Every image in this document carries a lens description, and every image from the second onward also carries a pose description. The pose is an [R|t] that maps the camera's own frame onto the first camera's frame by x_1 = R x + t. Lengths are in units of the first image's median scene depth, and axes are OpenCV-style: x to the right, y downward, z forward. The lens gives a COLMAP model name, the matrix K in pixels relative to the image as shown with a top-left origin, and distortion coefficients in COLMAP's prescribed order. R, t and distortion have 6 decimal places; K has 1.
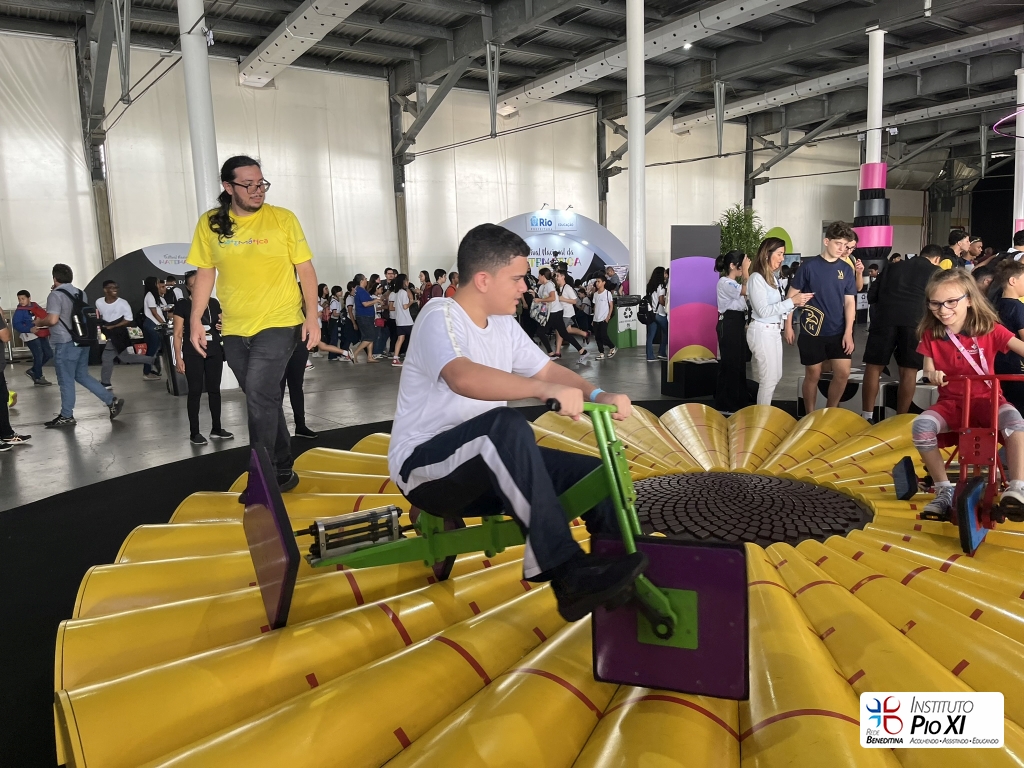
lens RADIAL K [[771.8, 0, 521.1], [0, 771.8, 385.9], [0, 0, 1]] dist [0.074570, -0.105859]
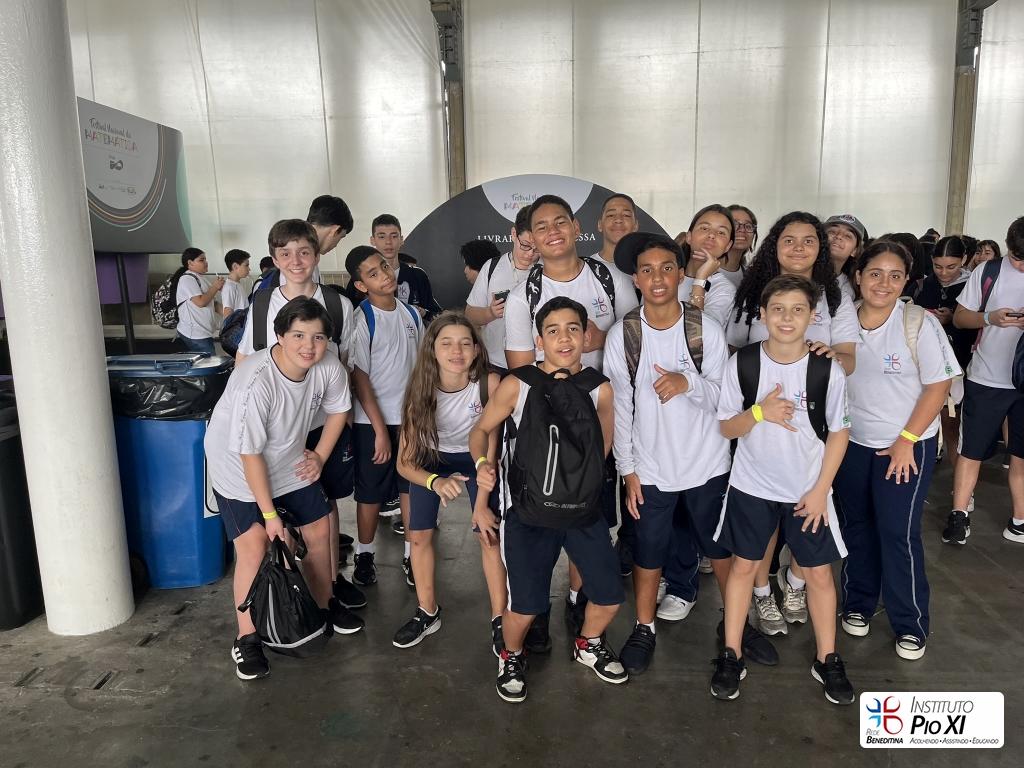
lens RADIAL K [[771.8, 0, 512.5], [0, 771.8, 385.0], [0, 0, 1]] dist [0.074570, -0.105859]
pose [[0.782595, 0.133077, -0.608141, -0.062270], [-0.096693, 0.991013, 0.092429, -0.073799], [0.614976, -0.013531, 0.788430, 0.506737]]
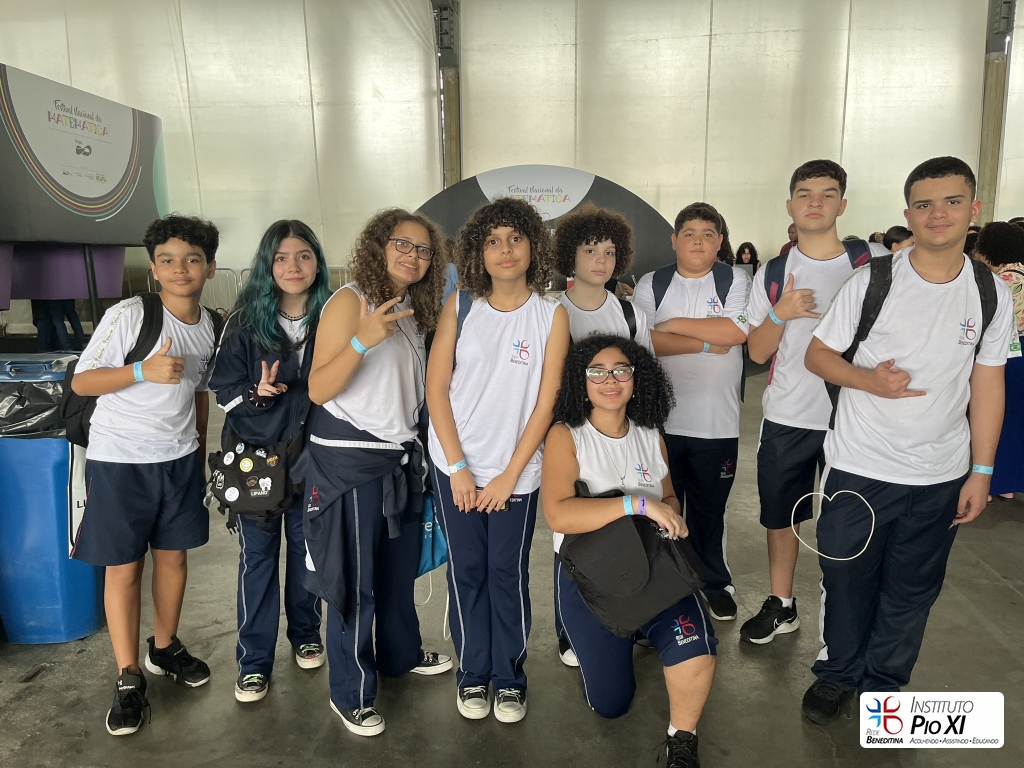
lens RADIAL K [[771.8, 0, 507.8], [0, 771.8, 388.9], [0, 0, 1]] dist [0.074570, -0.105859]
pose [[0.769074, 0.142987, -0.622960, -0.076740], [-0.106077, 0.989693, 0.096205, -0.072980], [0.630296, -0.007907, 0.776315, 0.545108]]
